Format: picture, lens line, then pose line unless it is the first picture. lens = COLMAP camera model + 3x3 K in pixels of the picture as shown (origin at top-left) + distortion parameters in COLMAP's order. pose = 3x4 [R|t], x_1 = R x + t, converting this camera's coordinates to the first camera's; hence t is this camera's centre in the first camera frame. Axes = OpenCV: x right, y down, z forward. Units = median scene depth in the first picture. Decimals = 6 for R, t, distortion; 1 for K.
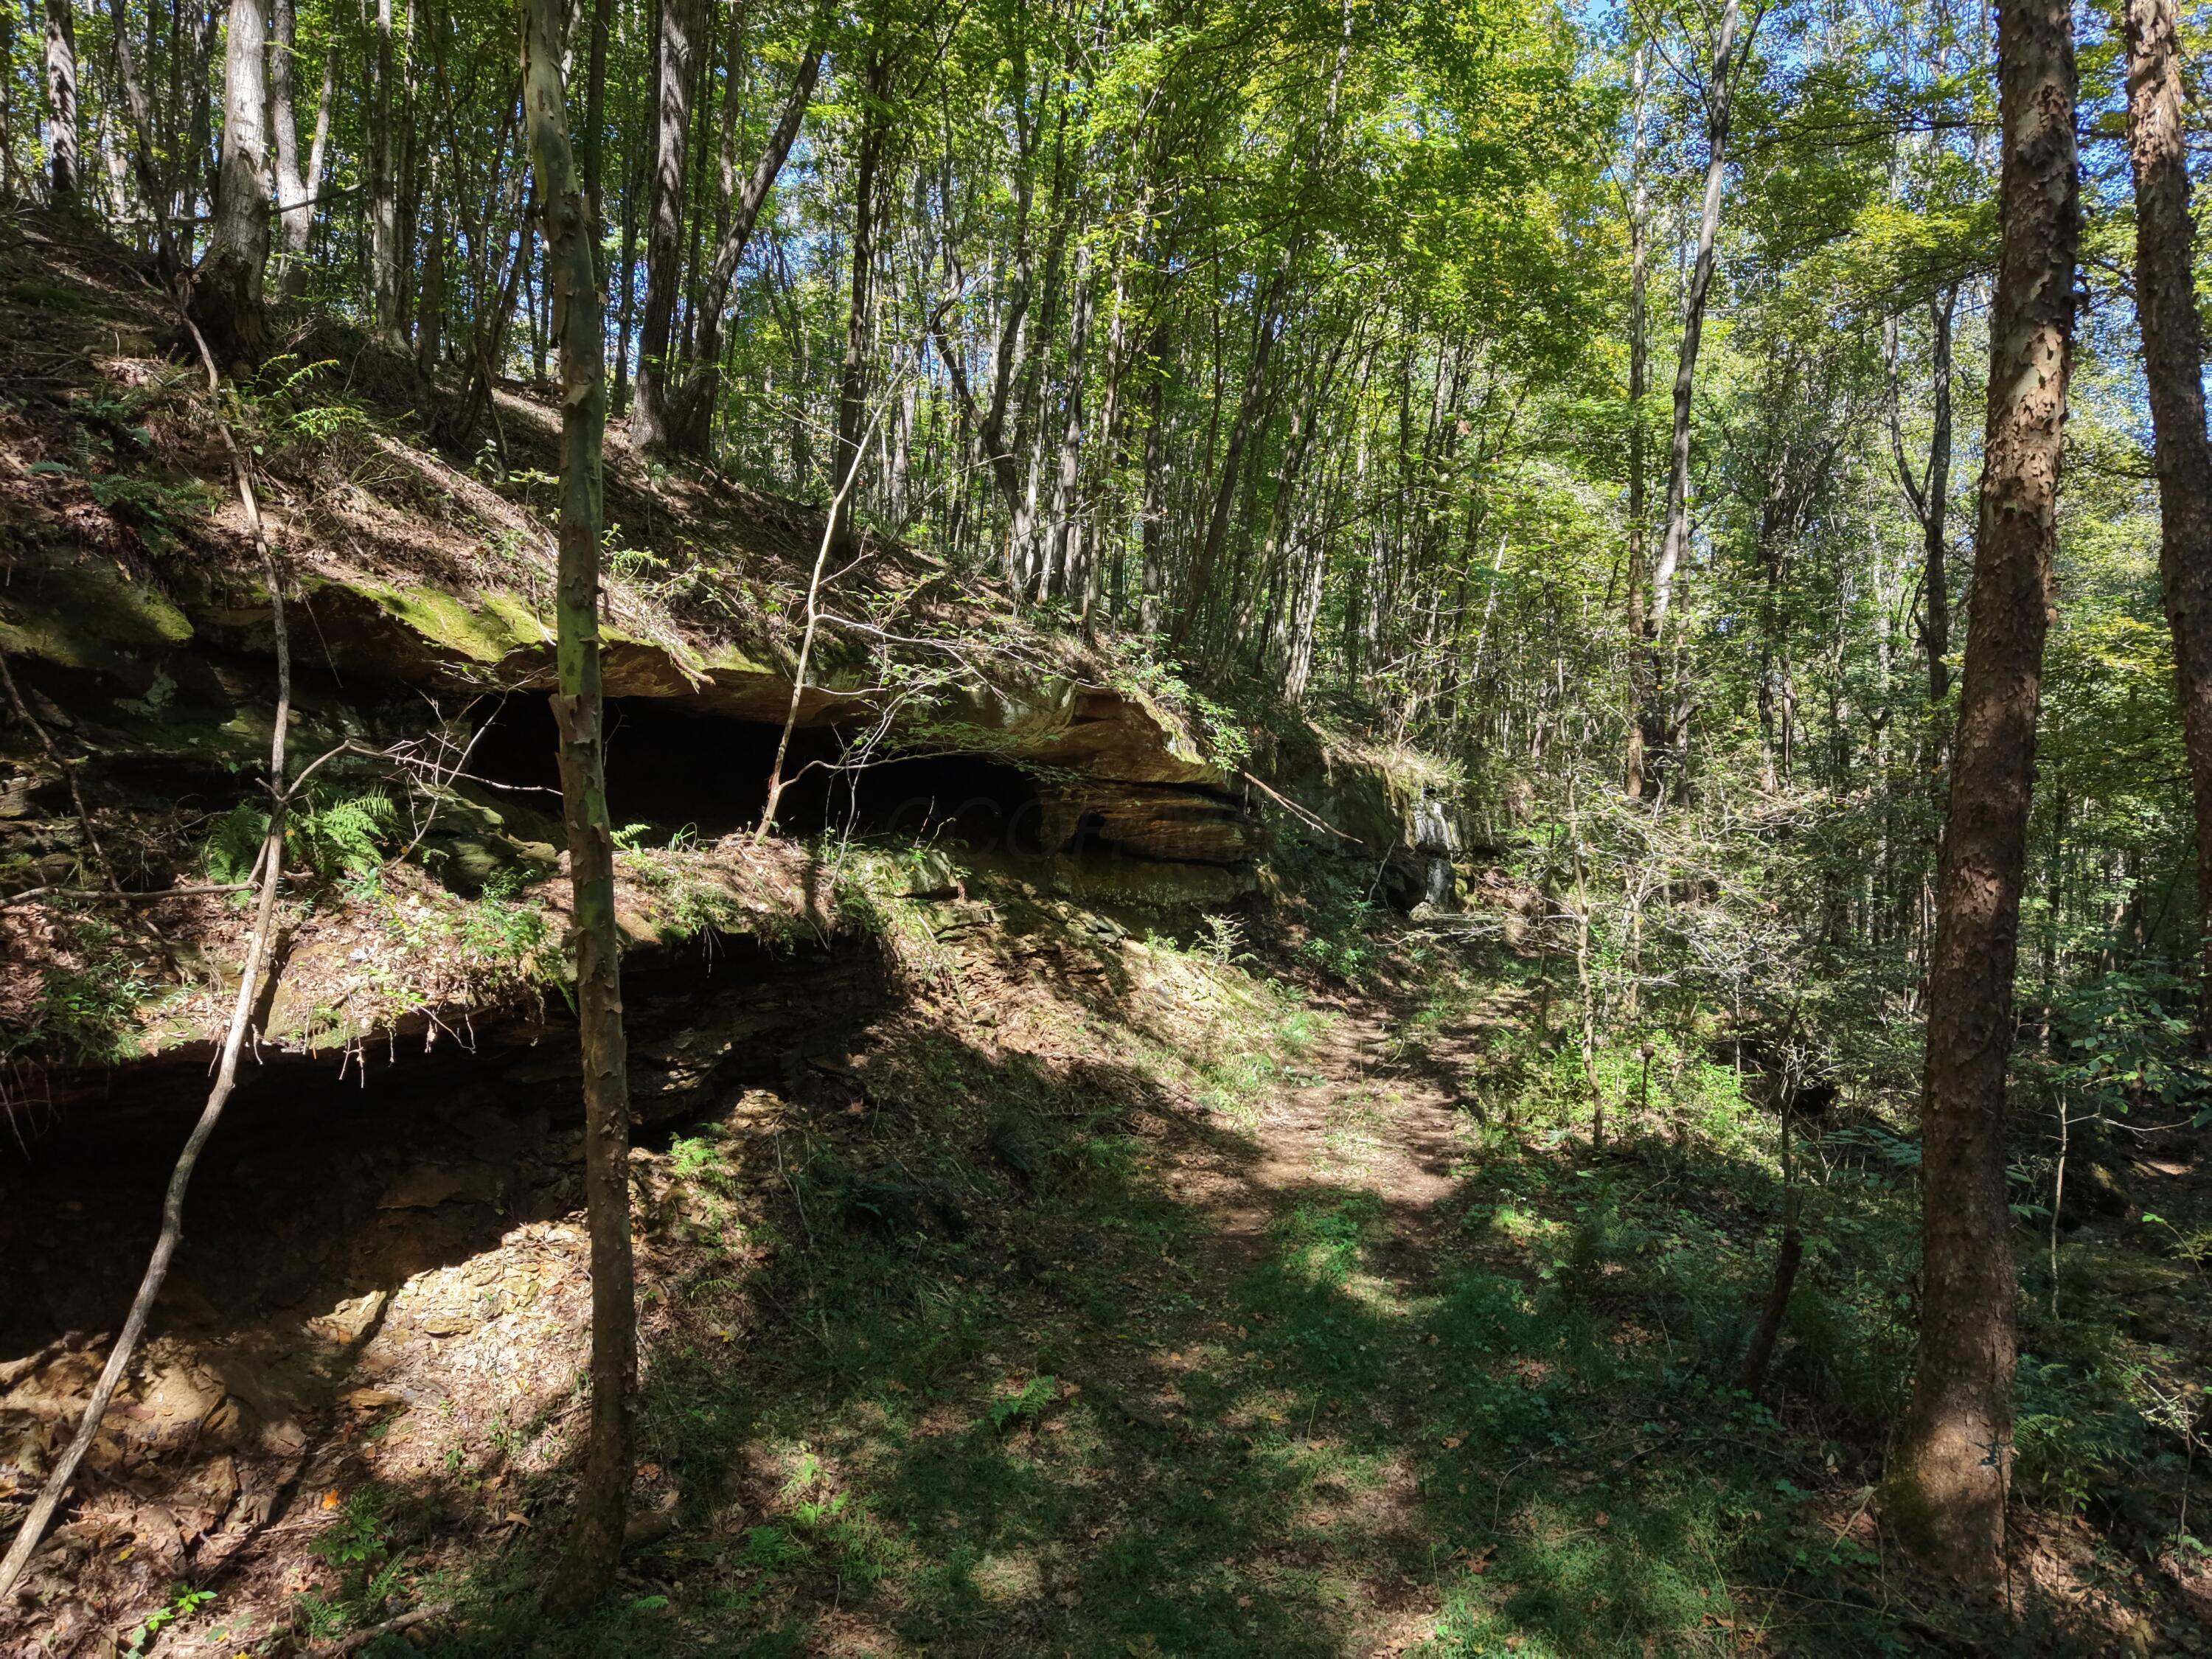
lens RADIAL K [[1476.8, 0, 1106.2], [0, 1476.8, 829.8], [0, 0, 1]] dist [0.030914, -0.027154]
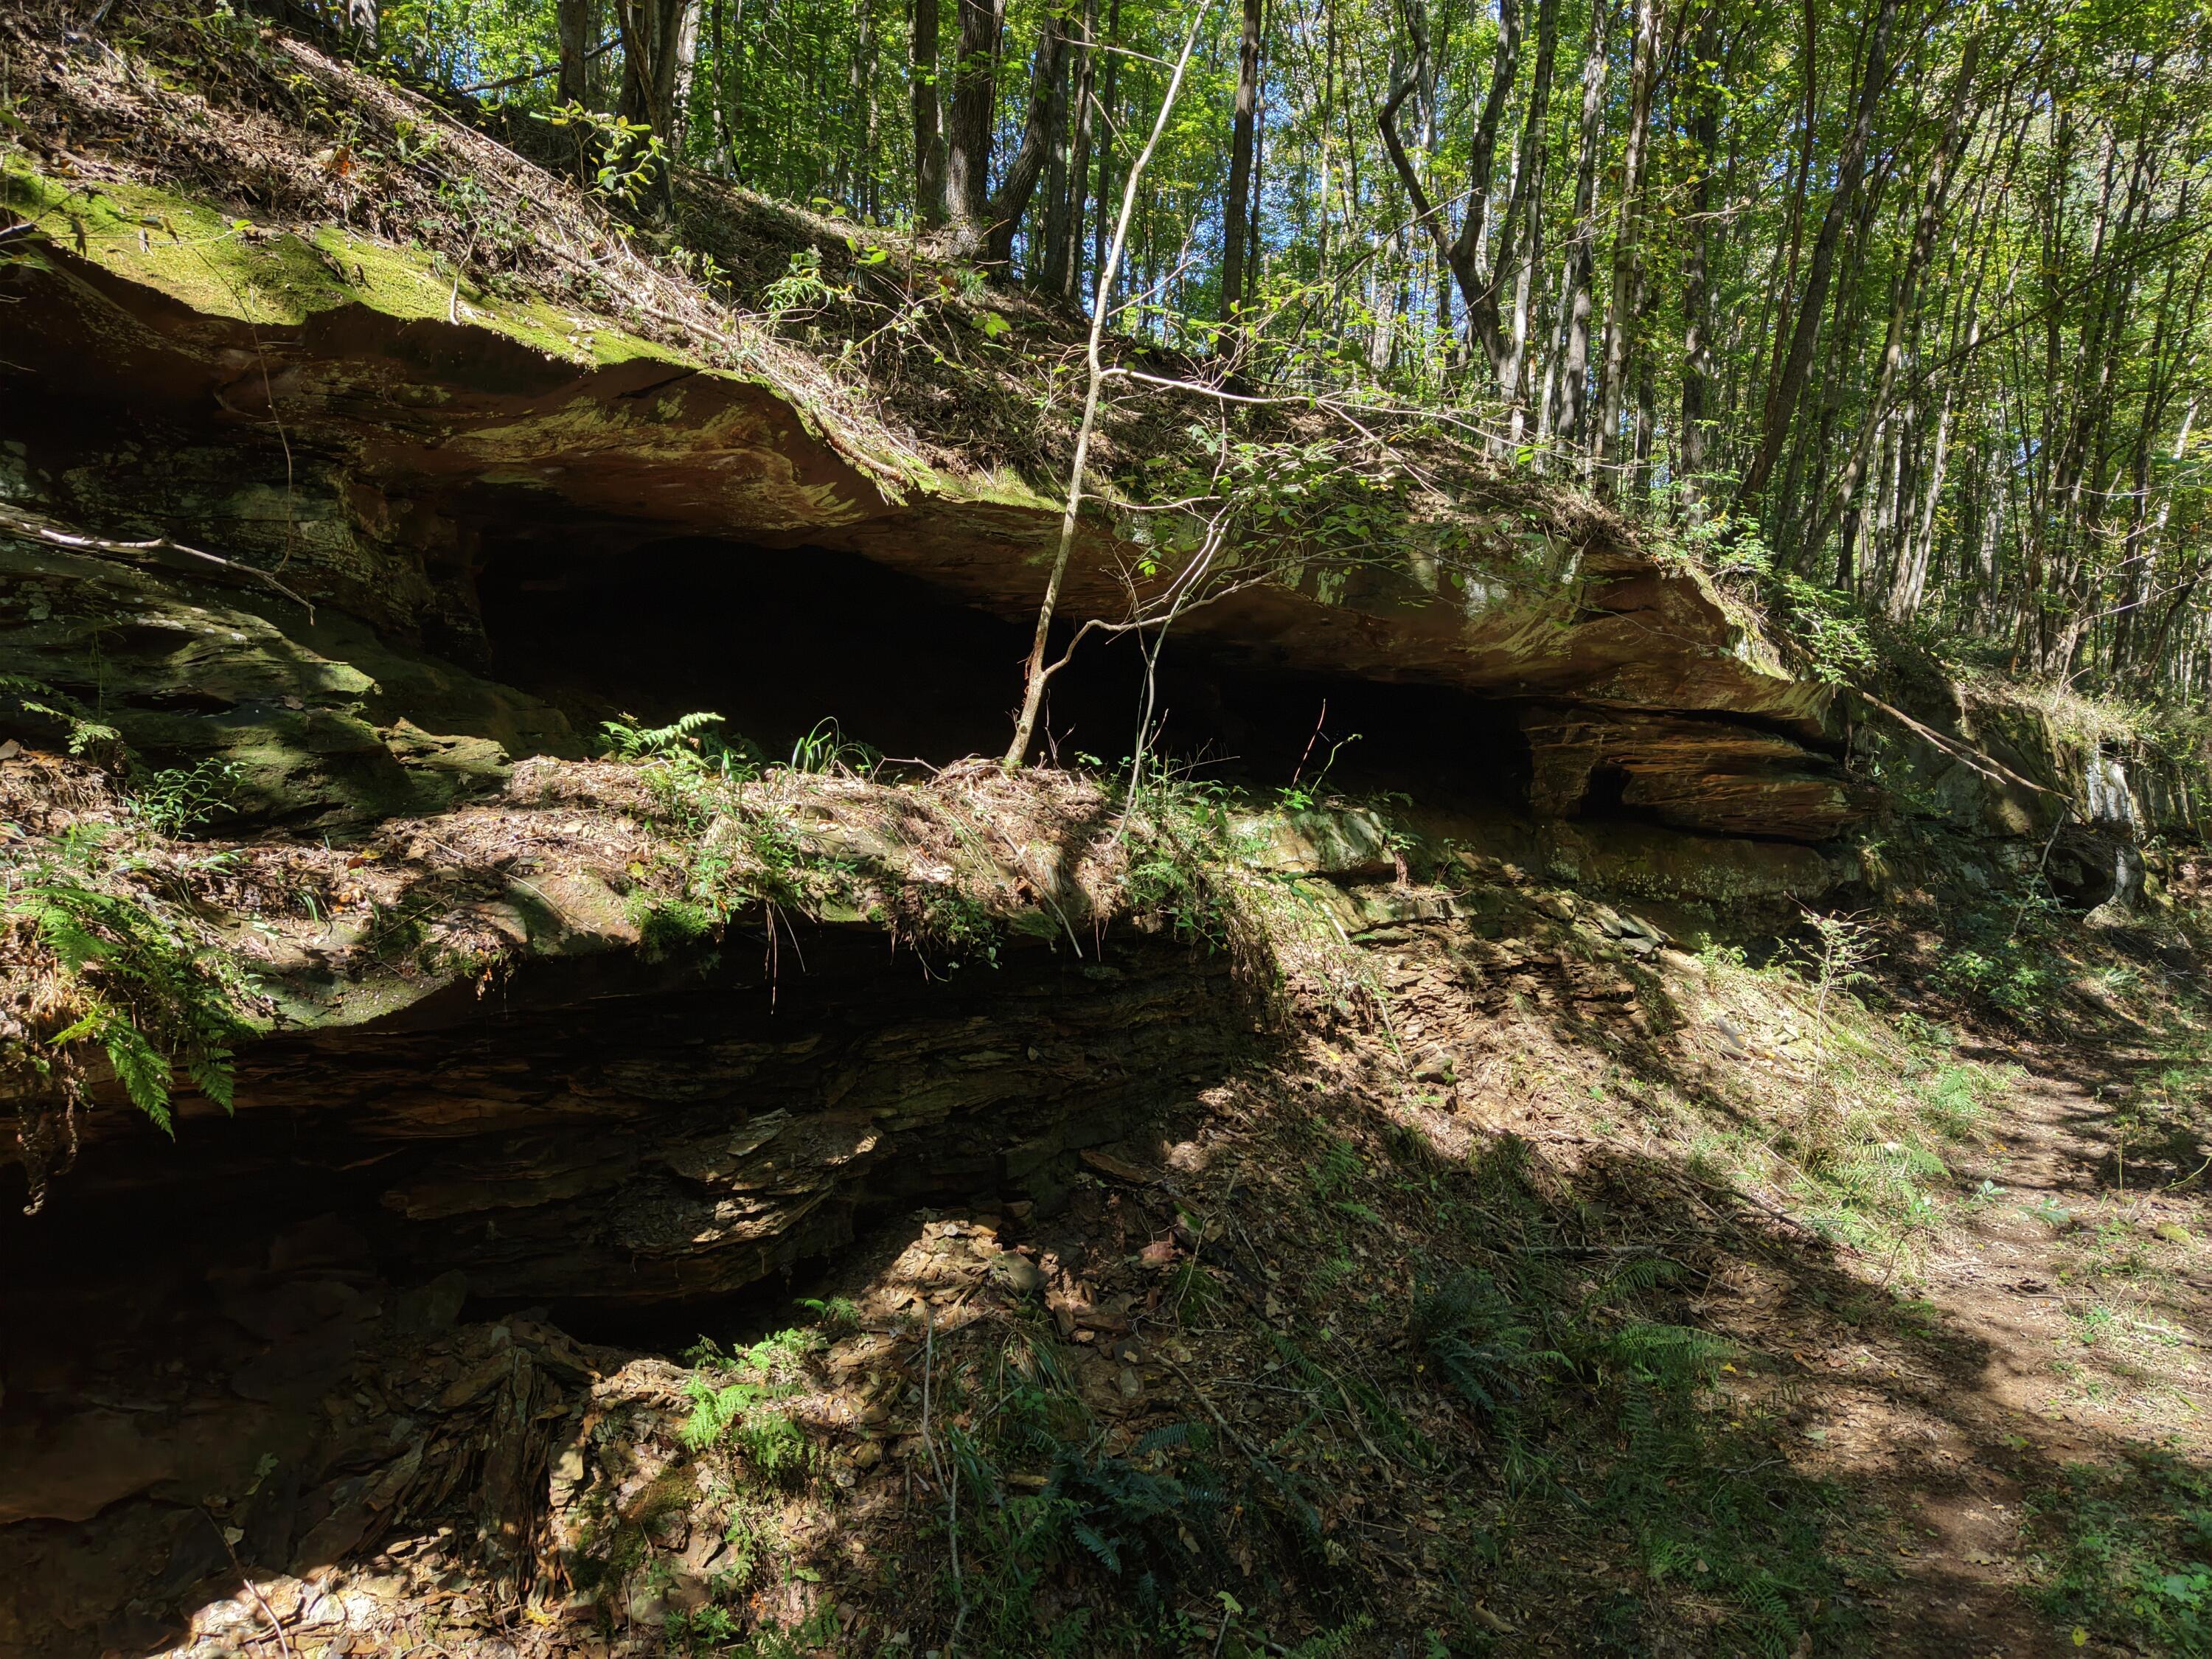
lens RADIAL K [[1476.8, 0, 1106.9], [0, 1476.8, 837.9], [0, 0, 1]] dist [0.030914, -0.027154]
pose [[0.944499, -0.007510, -0.328428, -0.006188], [0.008606, 0.999961, 0.001882, 0.024981], [0.328401, -0.004604, 0.944527, 0.340003]]
